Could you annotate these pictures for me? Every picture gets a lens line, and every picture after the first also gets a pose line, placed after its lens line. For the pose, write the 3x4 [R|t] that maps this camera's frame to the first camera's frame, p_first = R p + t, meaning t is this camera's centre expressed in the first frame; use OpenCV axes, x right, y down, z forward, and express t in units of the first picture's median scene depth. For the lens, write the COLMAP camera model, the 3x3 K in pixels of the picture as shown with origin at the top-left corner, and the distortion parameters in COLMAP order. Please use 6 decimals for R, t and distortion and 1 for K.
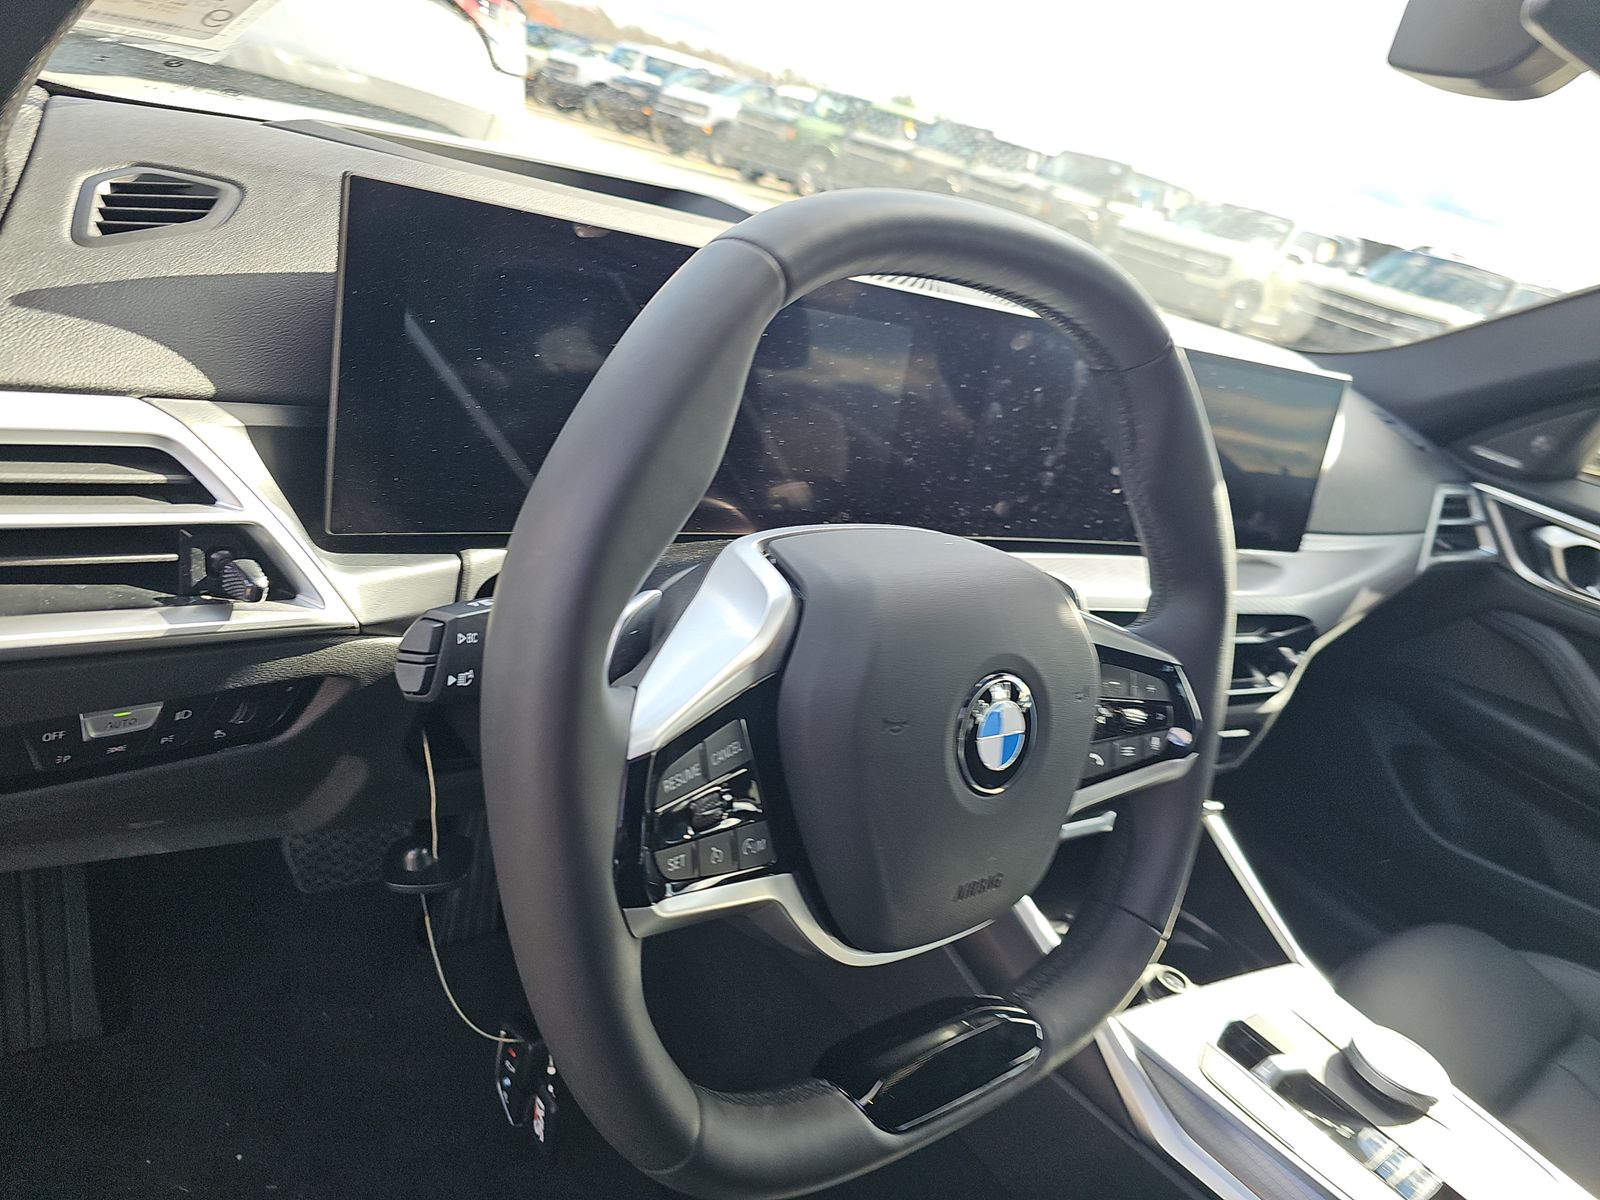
lens RADIAL K [[1095.1, 0, 787.5], [0, 1095.1, 601.8], [0, 0, 1]] dist [0.005191, -0.002932]
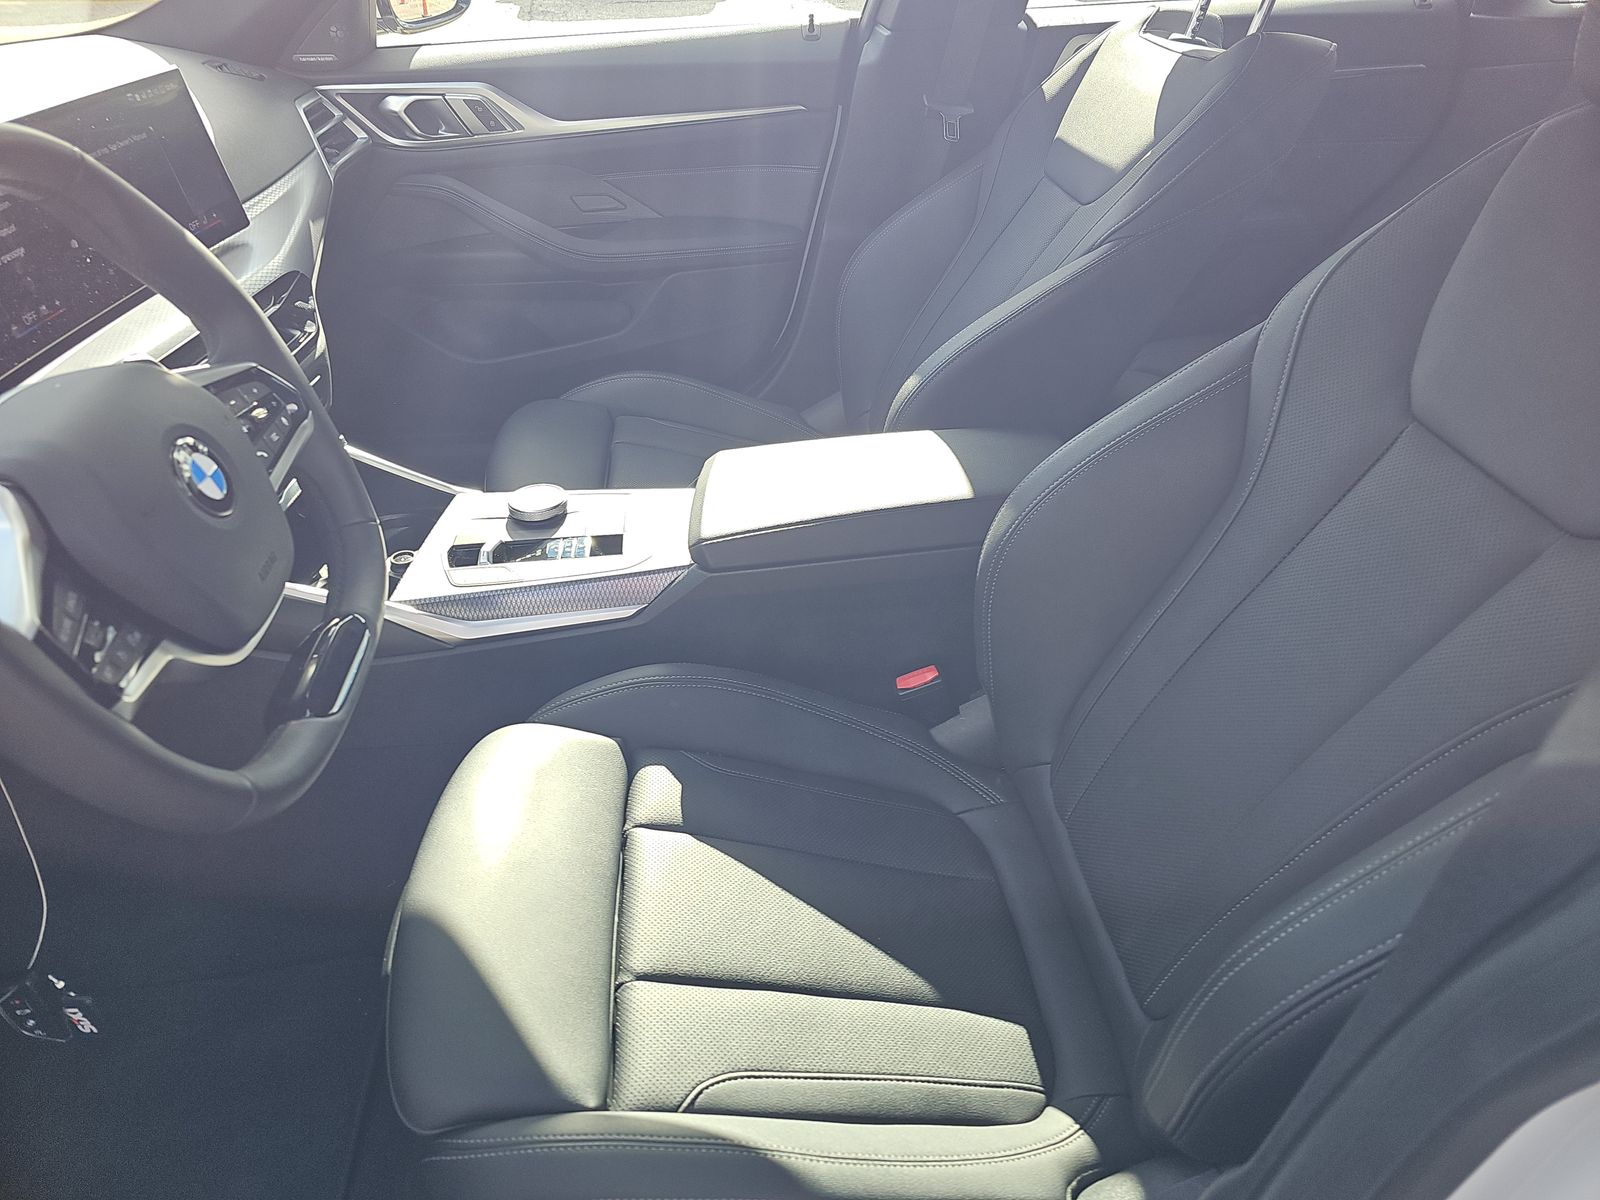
lens RADIAL K [[1095.1, 0, 787.5], [0, 1095.1, 601.8], [0, 0, 1]] dist [0.005191, -0.002932]
pose [[0.526034, -0.672131, 0.521084, -0.094722], [0.465775, 0.740331, 0.484731, -0.035821], [-0.711577, -0.012277, 0.702500, -0.199757]]
